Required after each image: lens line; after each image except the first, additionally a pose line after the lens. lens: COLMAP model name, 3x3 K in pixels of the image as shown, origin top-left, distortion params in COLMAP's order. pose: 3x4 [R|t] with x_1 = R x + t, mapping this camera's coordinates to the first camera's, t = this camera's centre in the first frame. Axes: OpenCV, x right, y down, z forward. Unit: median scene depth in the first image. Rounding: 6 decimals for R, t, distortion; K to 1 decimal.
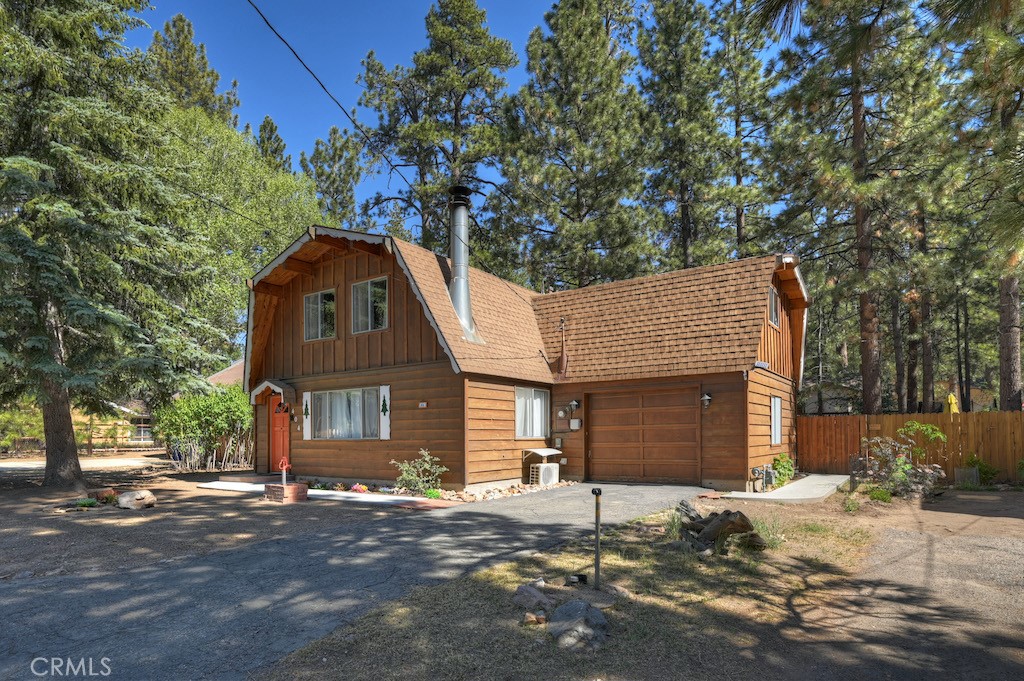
lens RADIAL K [[507.1, 0, 503.6], [0, 507.1, 350.9], [0, 0, 1]] dist [-0.002960, 0.000619]
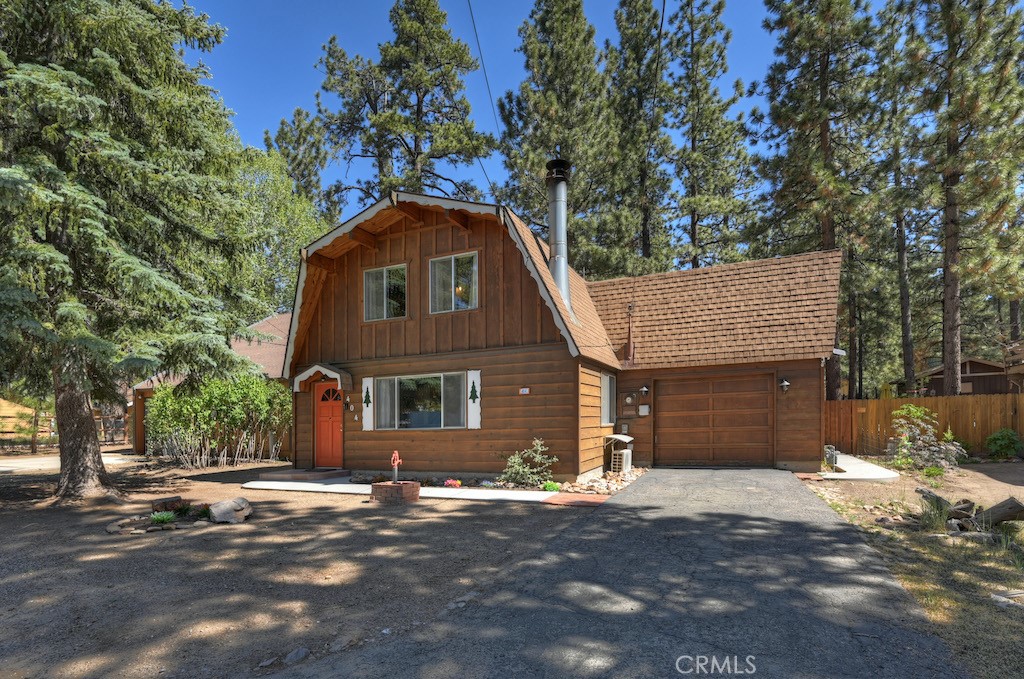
lens RADIAL K [[455.1, 0, 465.9], [0, 455.1, 349.3], [0, 0, 1]] dist [-0.002380, 0.000689]
pose [[0.983321, 0.014449, 0.181303, -0.375373], [-0.015574, 0.999867, 0.004781, 0.024814], [-0.181210, -0.007525, 0.983416, 0.177940]]
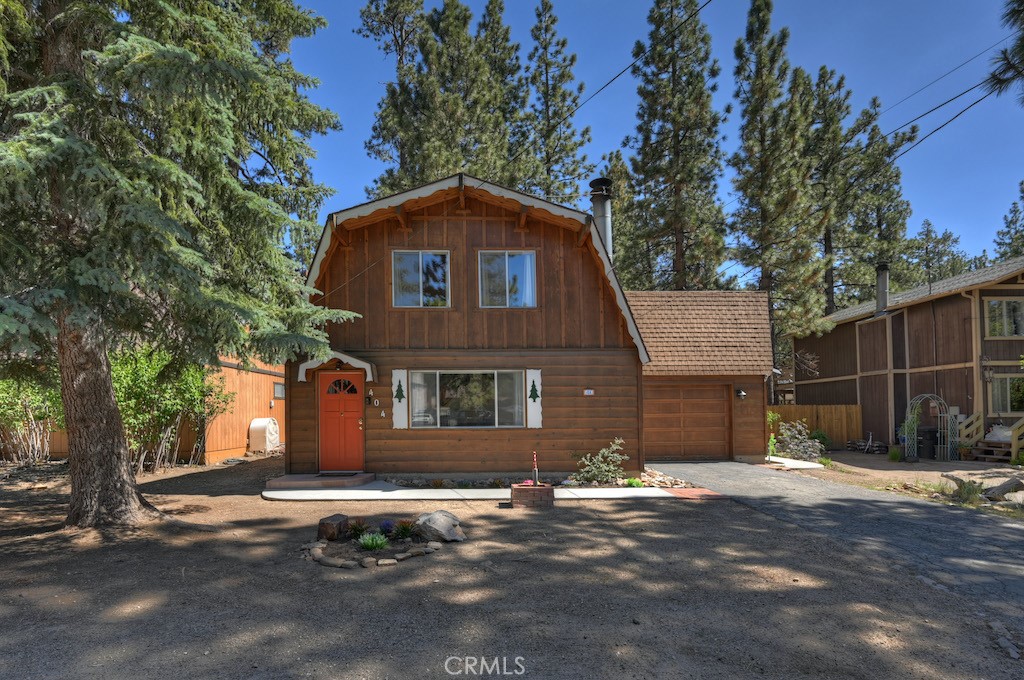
lens RADIAL K [[455.1, 0, 507.2], [0, 455.1, 340.8], [0, 0, 1]] dist [-0.002380, 0.000689]
pose [[0.831779, 0.093085, 0.547246, -0.670438], [-0.093634, 0.995241, -0.026970, 0.039843], [-0.547152, -0.028808, 0.836537, 0.307556]]
